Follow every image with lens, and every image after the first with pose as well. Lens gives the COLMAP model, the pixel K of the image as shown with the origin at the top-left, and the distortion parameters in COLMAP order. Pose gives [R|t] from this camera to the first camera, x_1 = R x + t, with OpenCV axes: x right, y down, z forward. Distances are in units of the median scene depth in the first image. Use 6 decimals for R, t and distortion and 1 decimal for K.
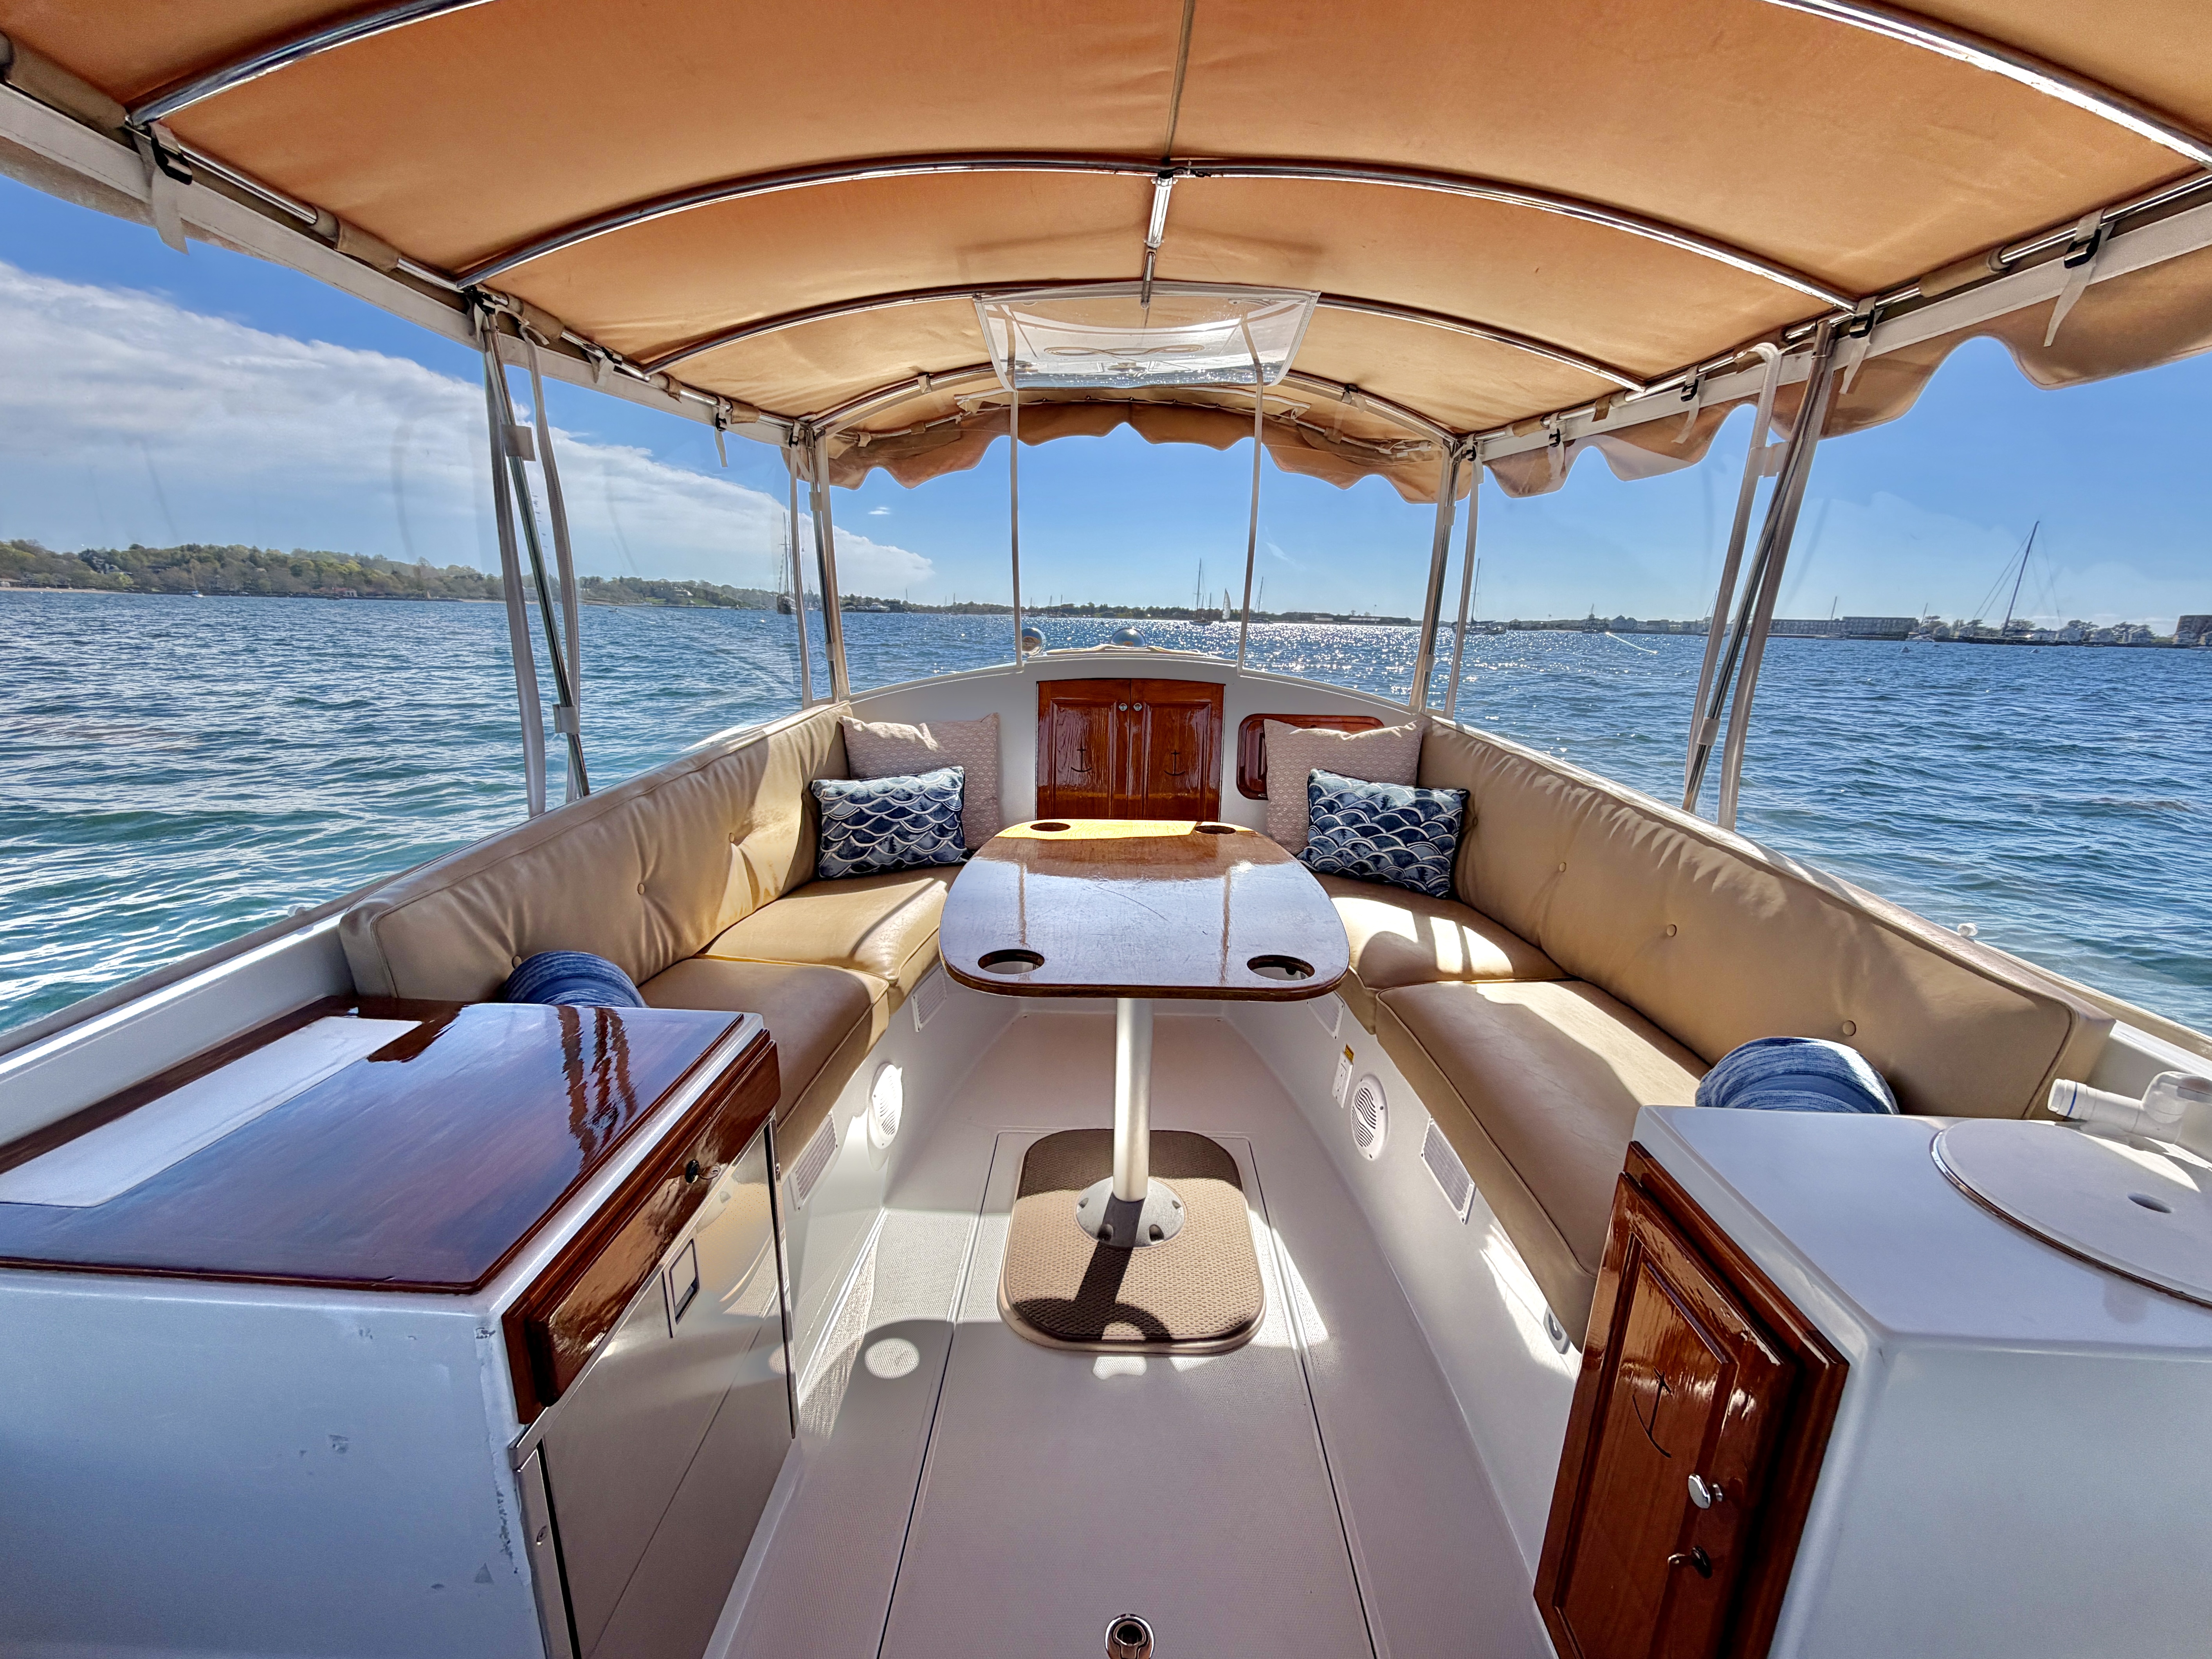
lens RADIAL K [[881.3, 0, 1100.8], [0, 881.3, 837.9], [0, 0, 1]] dist [-0.004012, -0.000170]
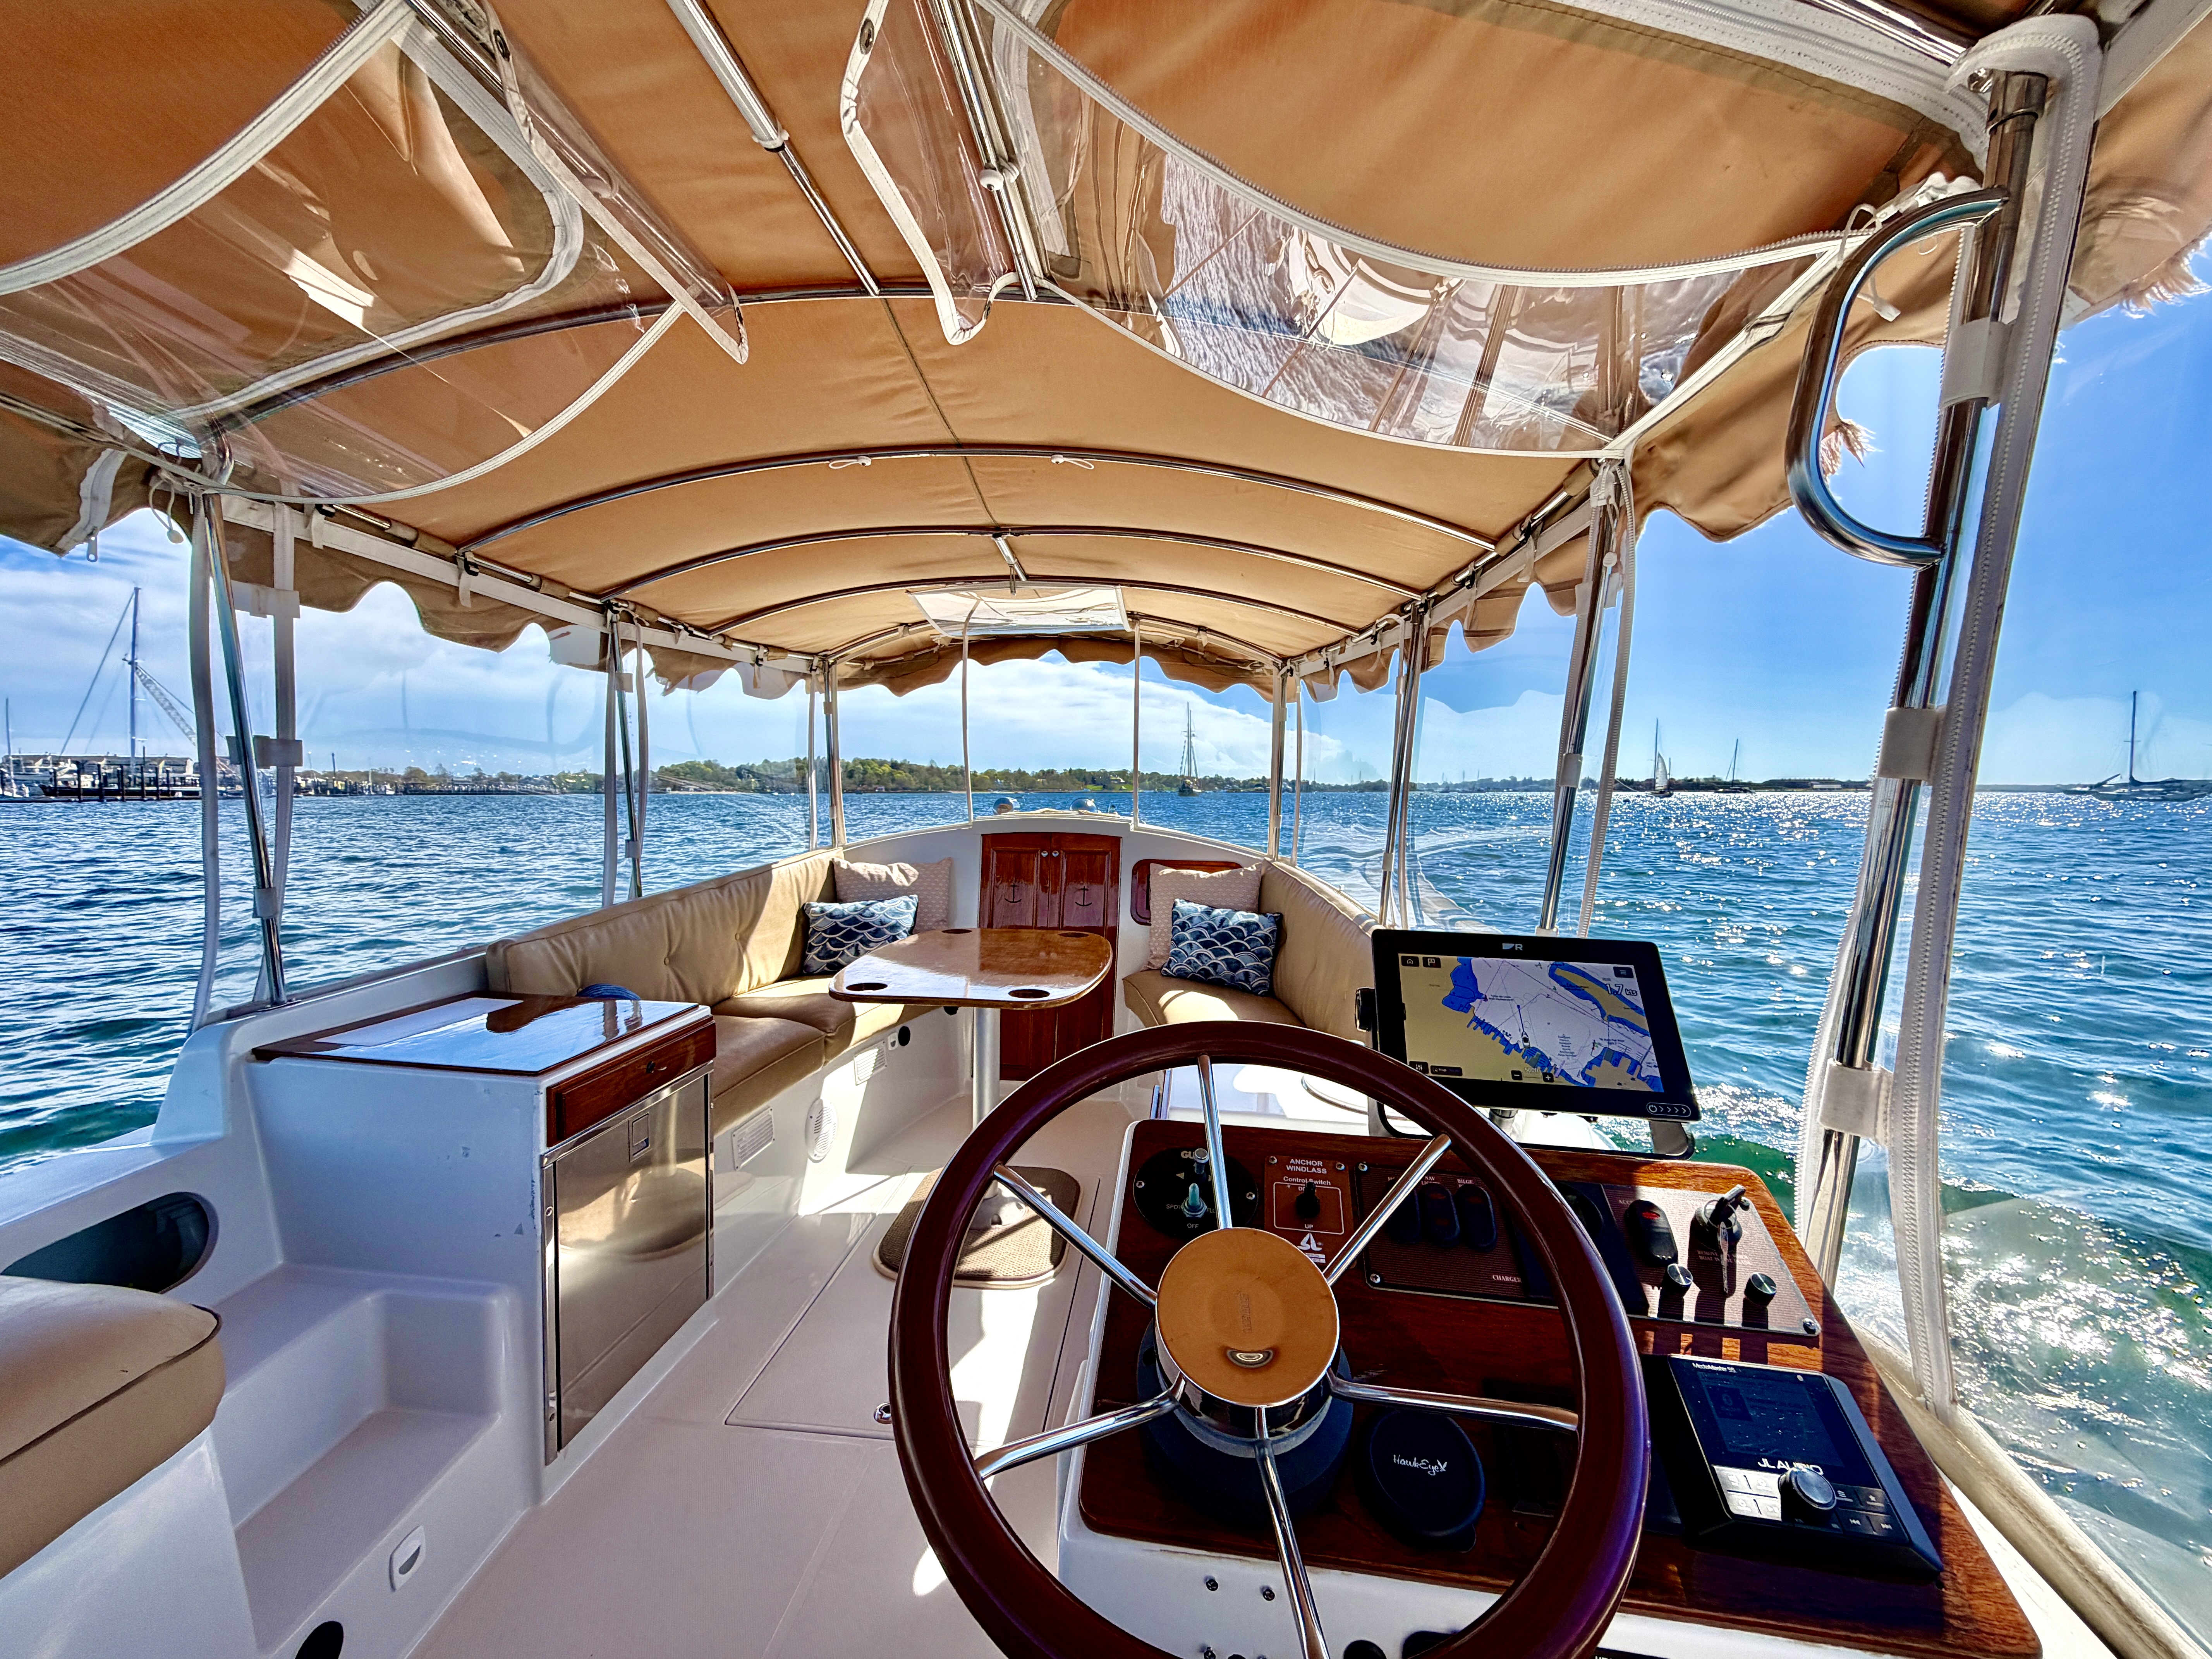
lens RADIAL K [[881.3, 0, 1102.8], [0, 881.3, 835.9], [0, 0, 1]] dist [-0.004012, -0.000170]
pose [[0.996682, 0.004134, -0.081294, 0.257407], [-0.020056, 0.980390, -0.196043, 0.097066], [0.078890, 0.197023, 0.977220, -0.340187]]
